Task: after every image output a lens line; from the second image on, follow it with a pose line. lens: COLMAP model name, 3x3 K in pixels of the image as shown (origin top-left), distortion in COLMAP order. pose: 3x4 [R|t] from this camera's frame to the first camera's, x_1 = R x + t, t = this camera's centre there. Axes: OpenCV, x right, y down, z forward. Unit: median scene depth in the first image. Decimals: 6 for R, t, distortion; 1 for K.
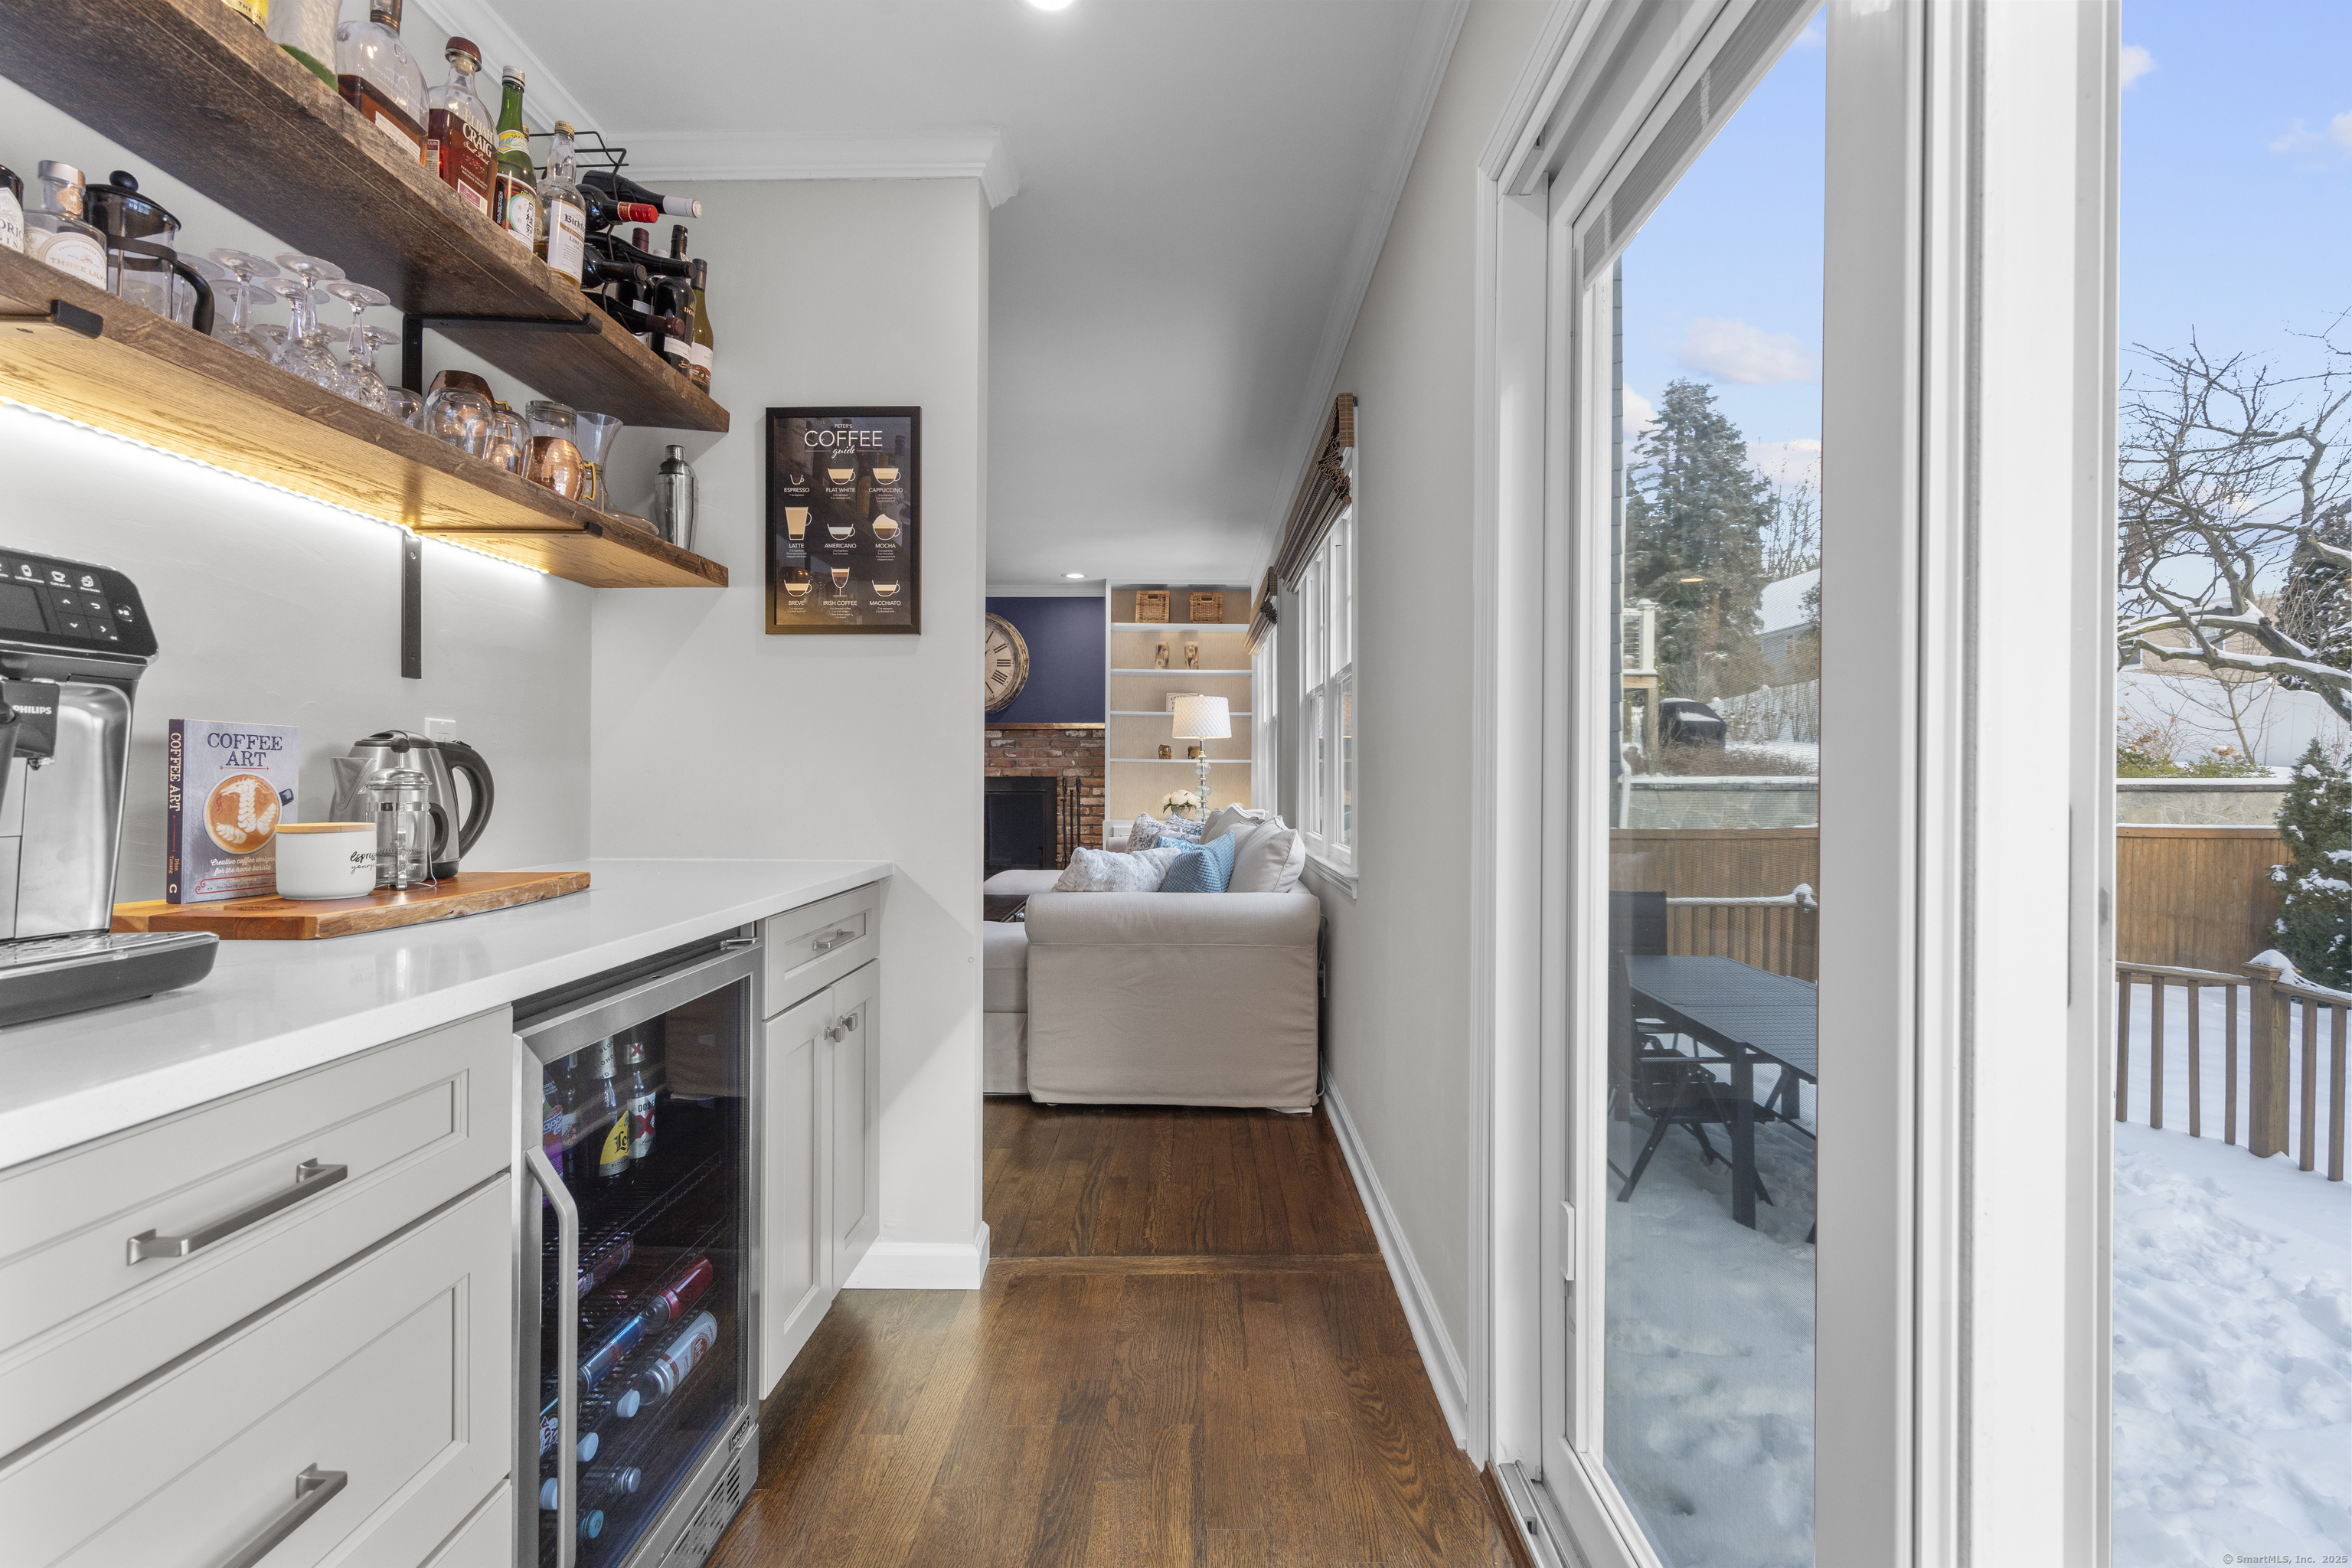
lens RADIAL K [[1075.7, 0, 1174.5], [0, 1075.7, 783.0], [0, 0, 1]] dist [-0.003453, 0.002696]
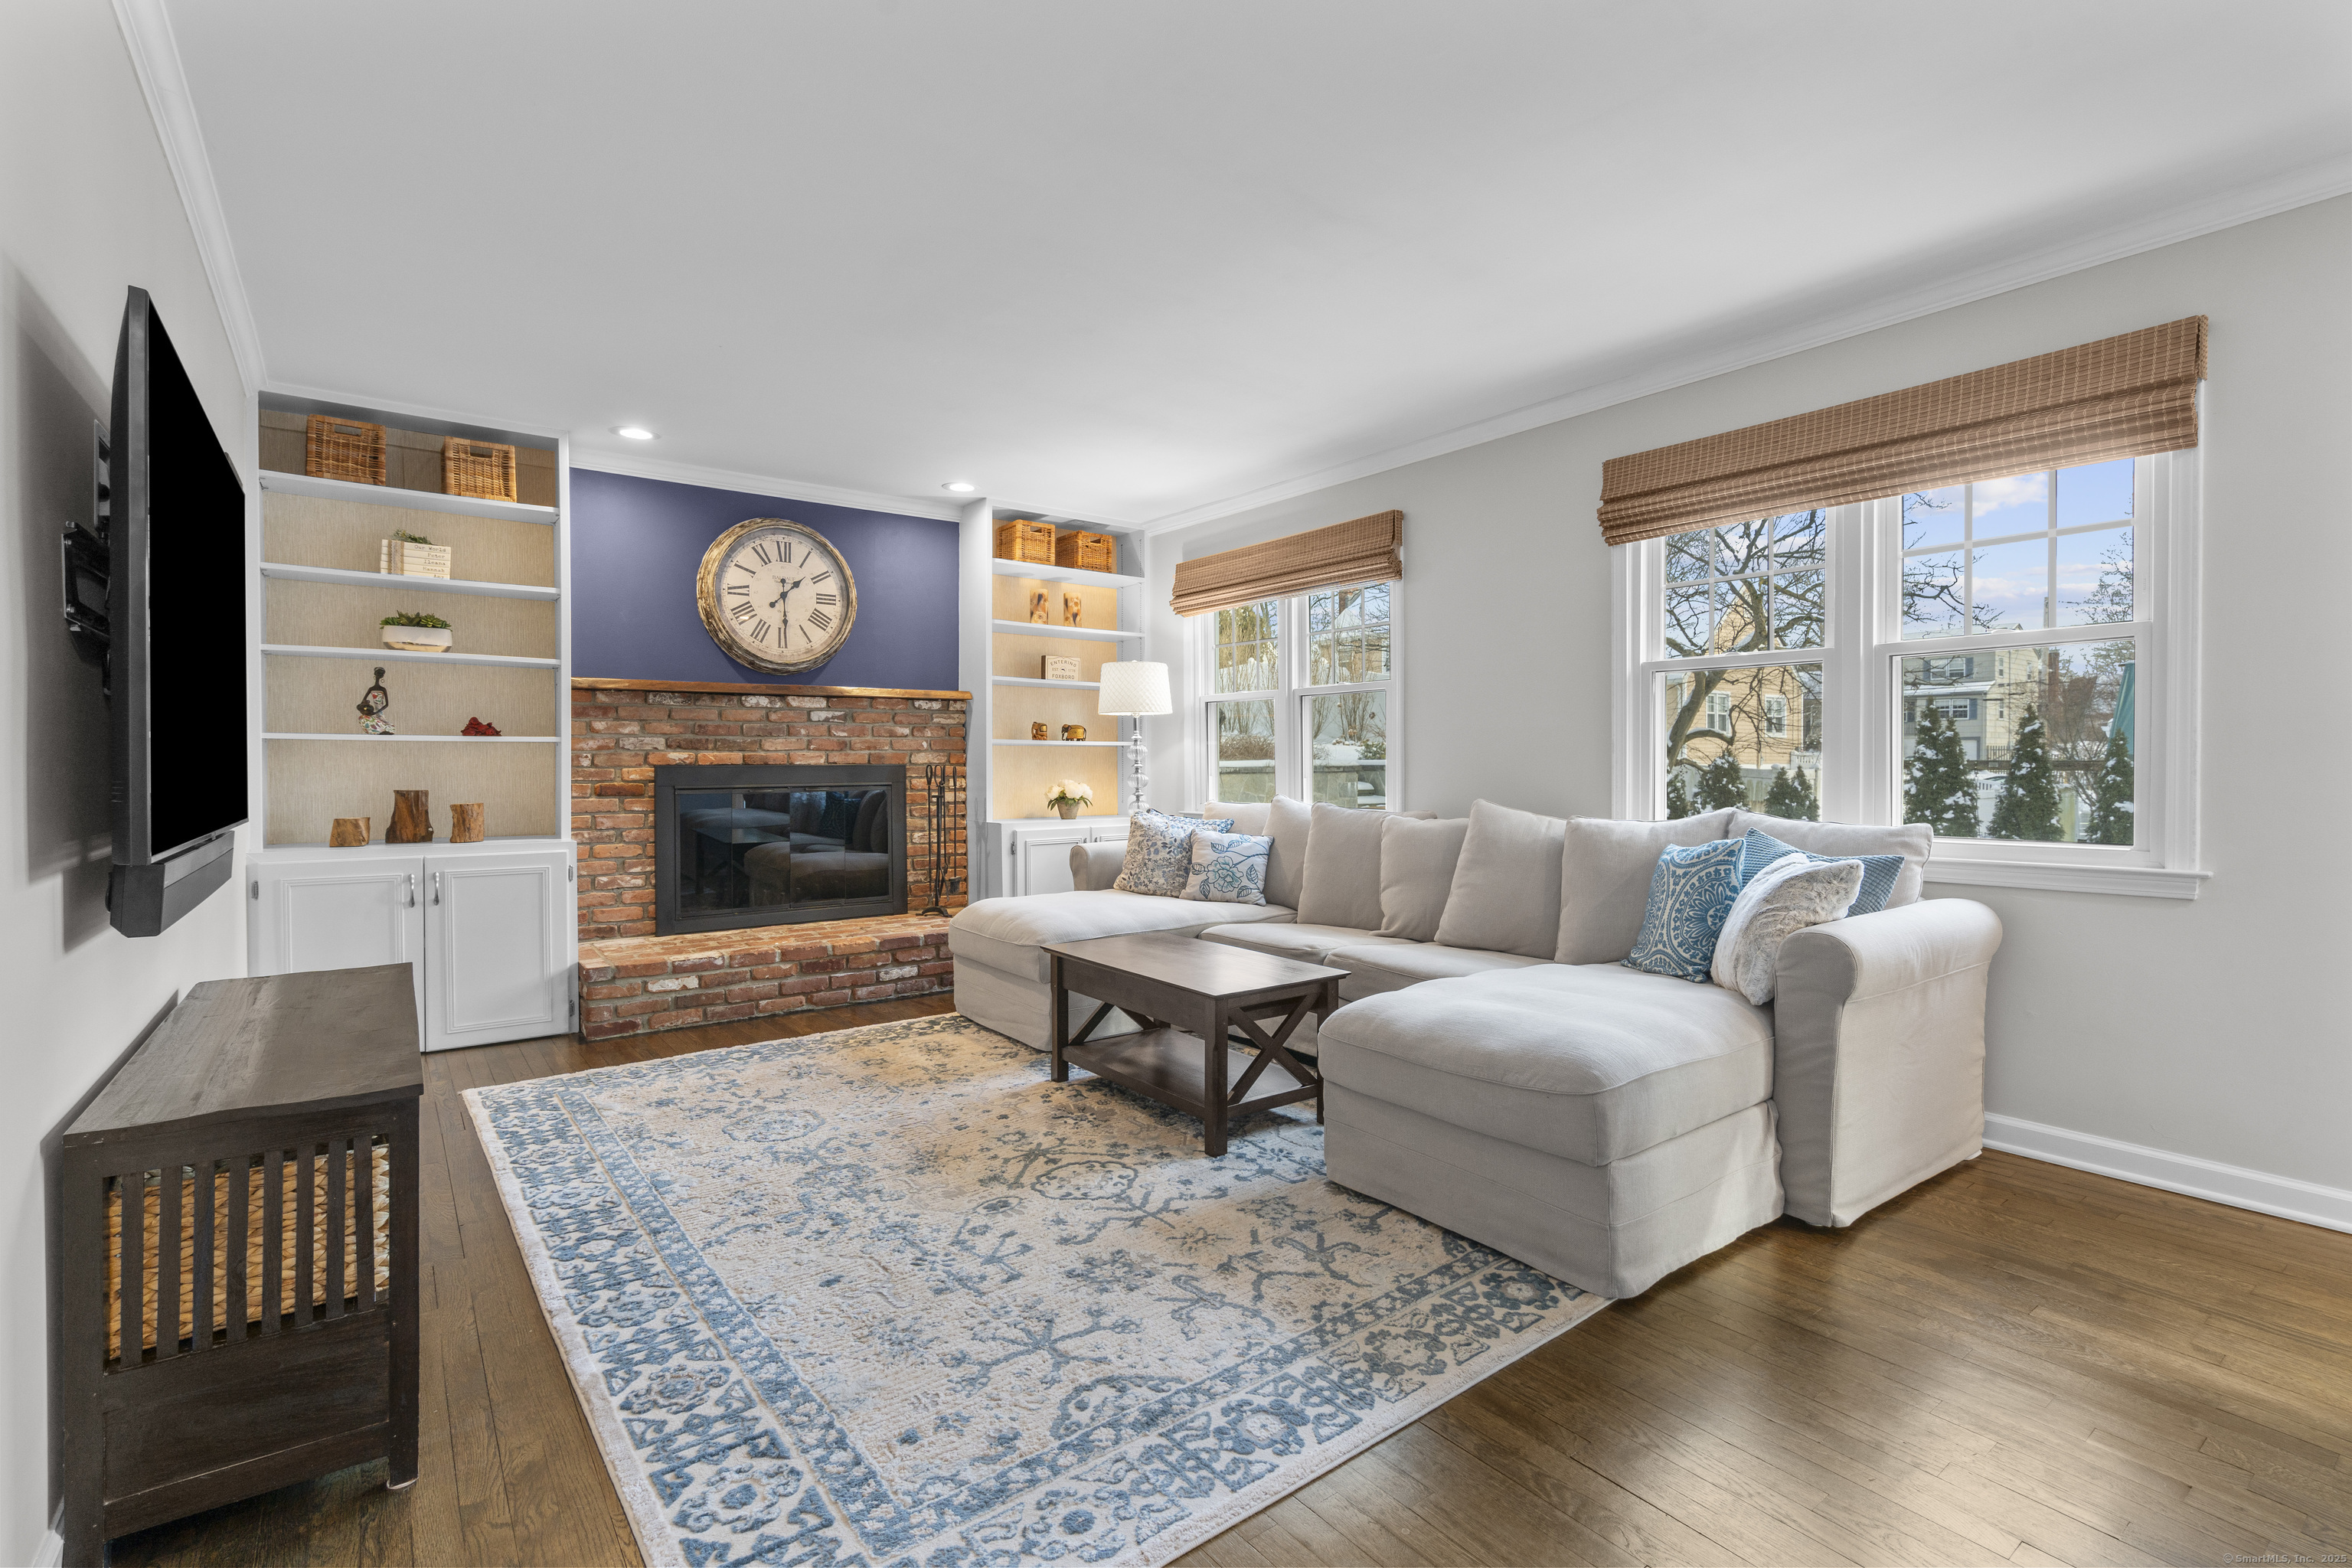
lens RADIAL K [[1075.7, 0, 1171.4], [0, 1075.7, 772.5], [0, 0, 1]] dist [-0.003453, 0.002696]
pose [[0.793150, -0.010228, 0.608941, -0.404505], [0.008237, 0.999948, 0.006066, -0.003230], [-0.608971, 0.000205, 0.793192, 0.321695]]
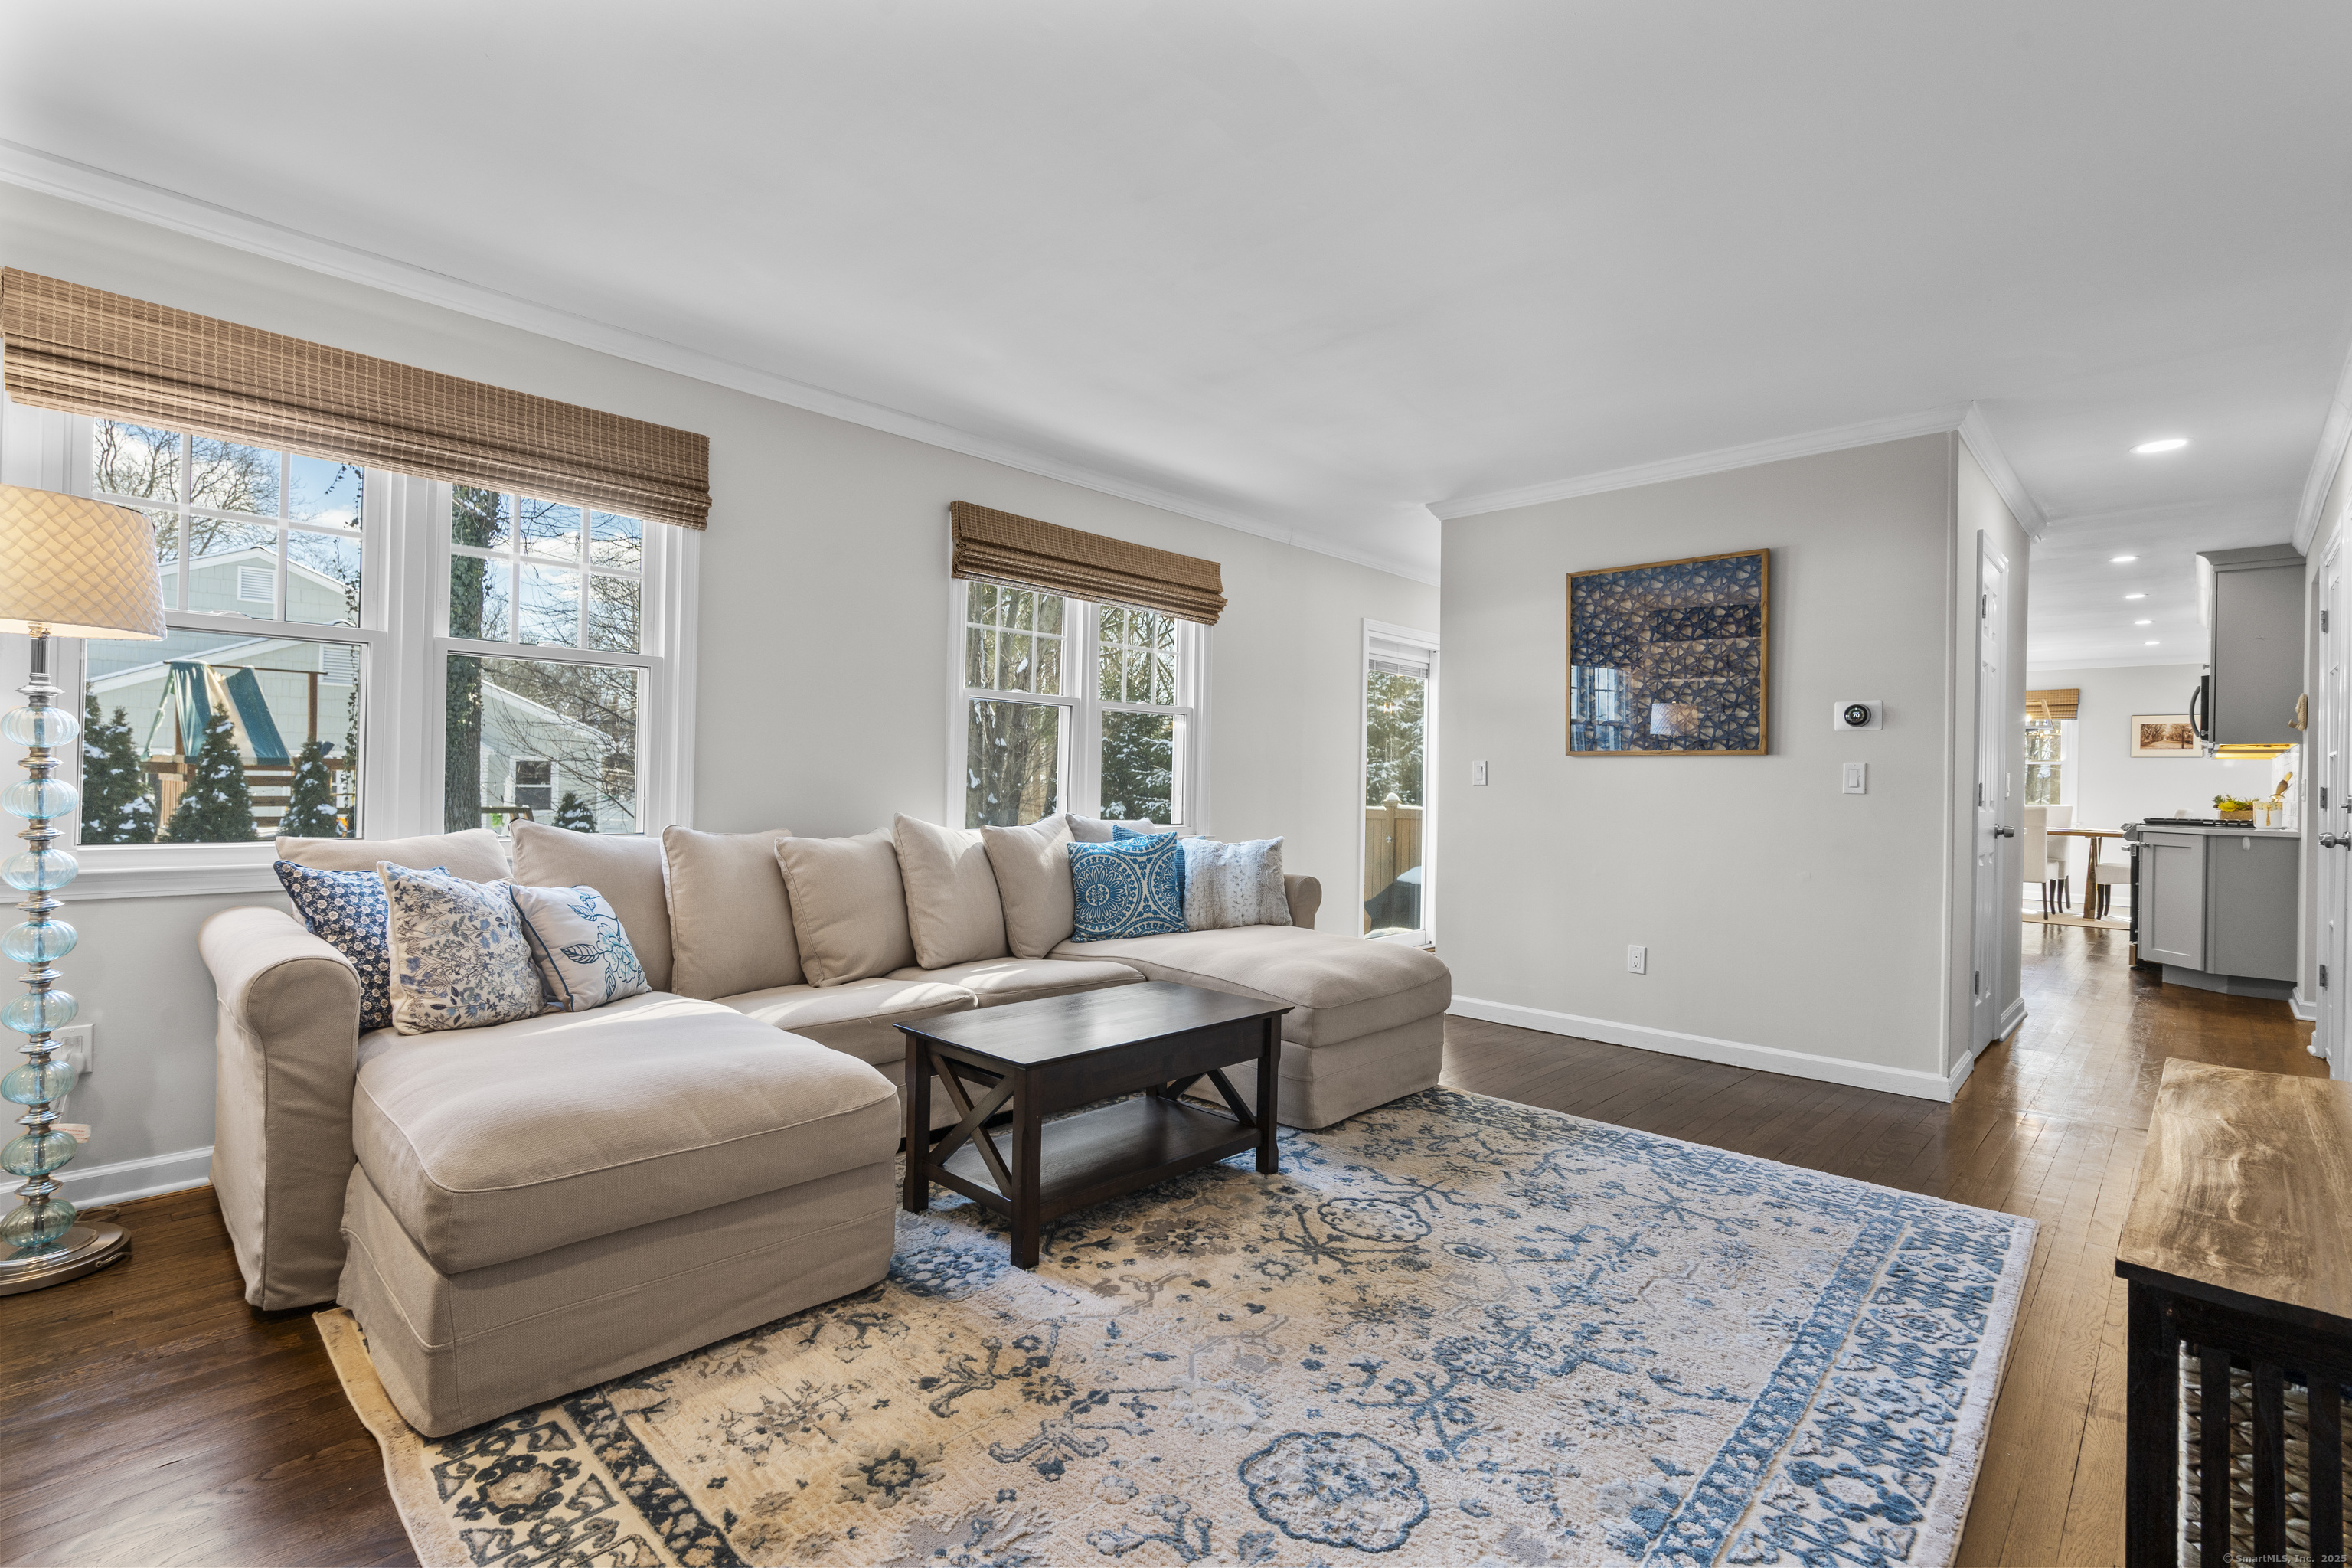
lens RADIAL K [[1075.7, 0, 1166.8], [0, 1075.7, 776.5], [0, 0, 1]] dist [-0.003453, 0.002696]
pose [[-0.729833, -0.012743, 0.683507, -0.386215], [-0.016122, 0.999869, 0.001426, -0.005985], [-0.683435, -0.009979, -0.729943, 1.285445]]
